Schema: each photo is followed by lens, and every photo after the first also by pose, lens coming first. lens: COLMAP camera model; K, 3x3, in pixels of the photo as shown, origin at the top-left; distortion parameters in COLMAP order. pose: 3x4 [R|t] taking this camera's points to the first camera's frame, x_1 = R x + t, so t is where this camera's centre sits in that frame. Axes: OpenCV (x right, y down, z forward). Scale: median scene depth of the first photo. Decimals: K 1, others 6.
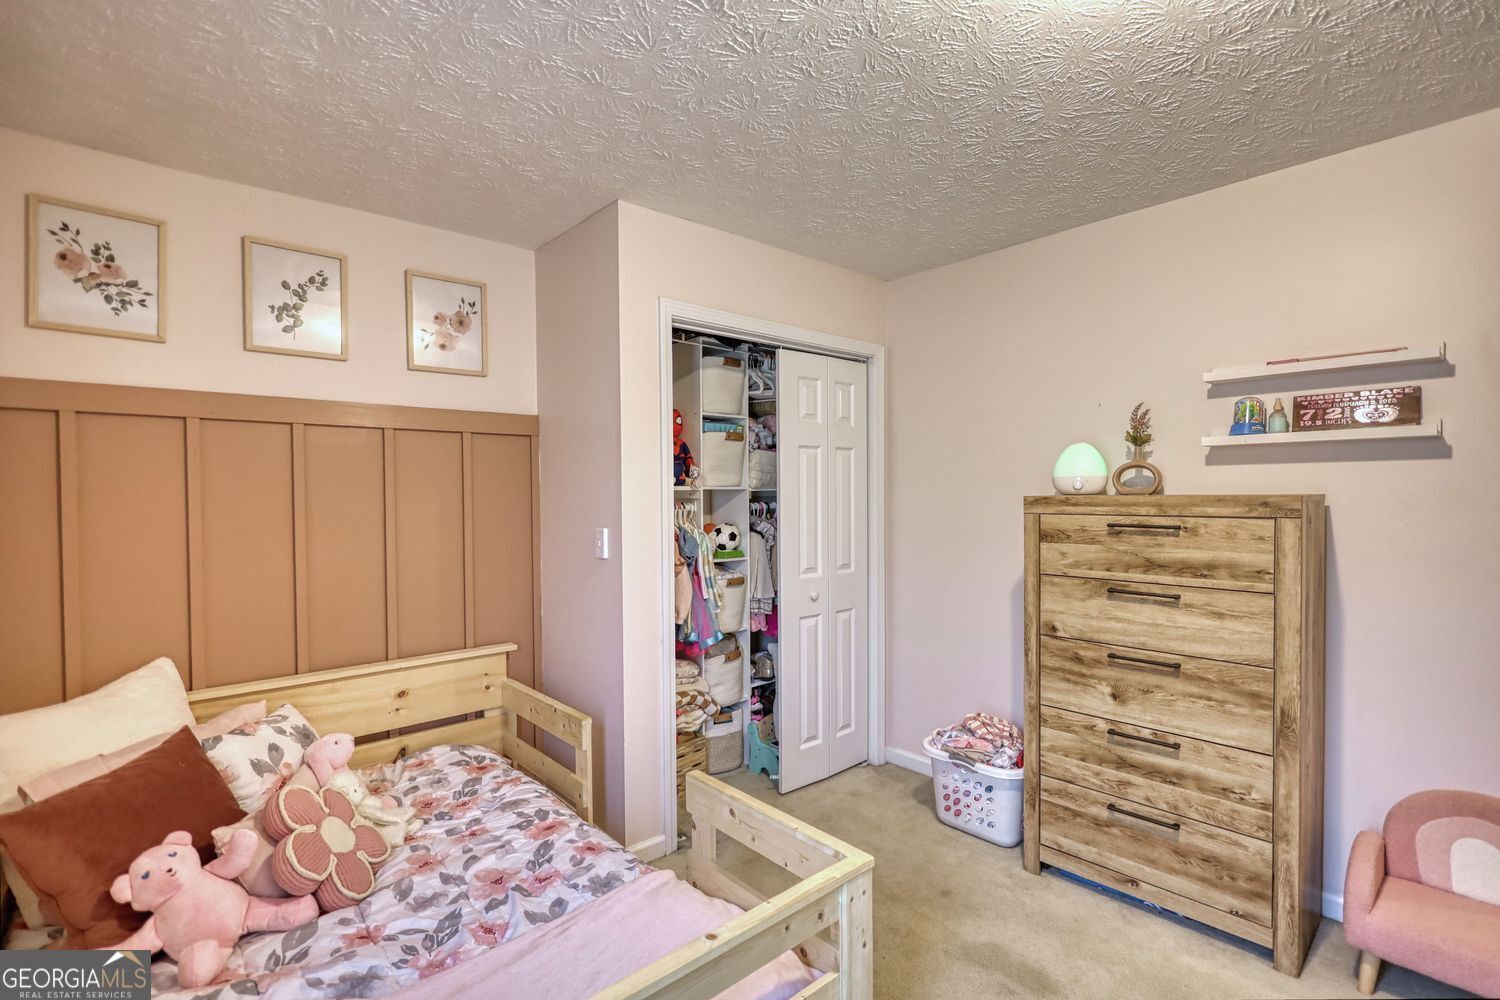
lens RADIAL K [[696.5, 0, 755.6], [0, 696.5, 503.1], [0, 0, 1]] dist [-0.001533, 0.000477]
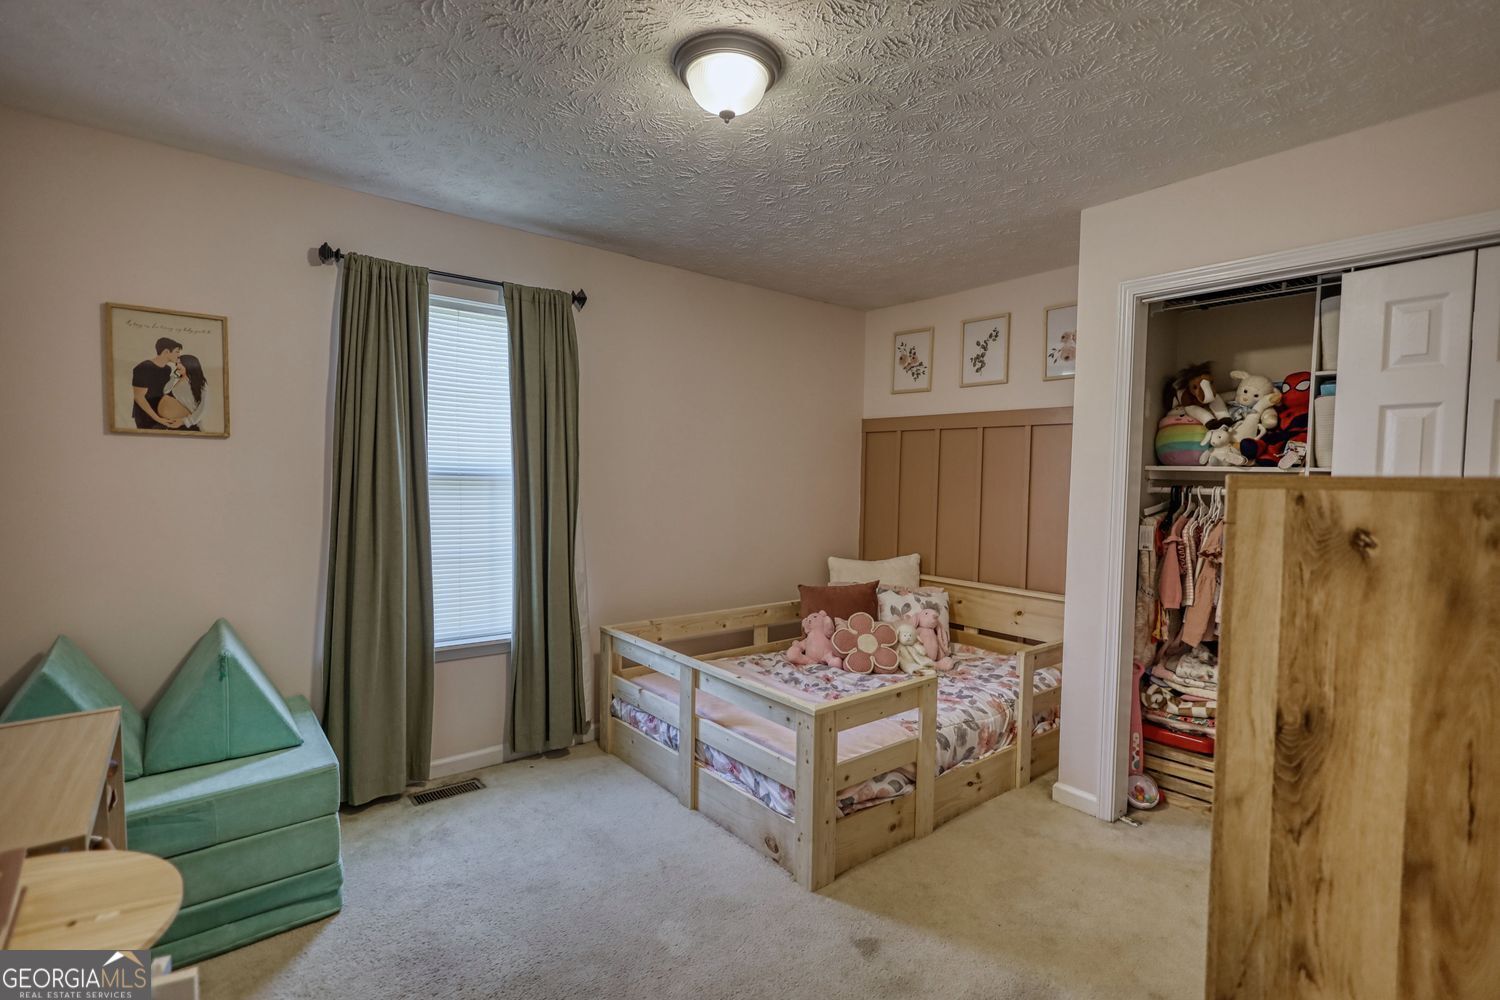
lens RADIAL K [[696.5, 0, 754.9], [0, 696.5, 500.0], [0, 0, 1]] dist [-0.001533, 0.000477]
pose [[-0.041868, 0.046830, -0.998025, 0.997561], [-0.031106, 0.998356, 0.048150, -0.008199], [0.998639, 0.033060, -0.040342, 0.553590]]
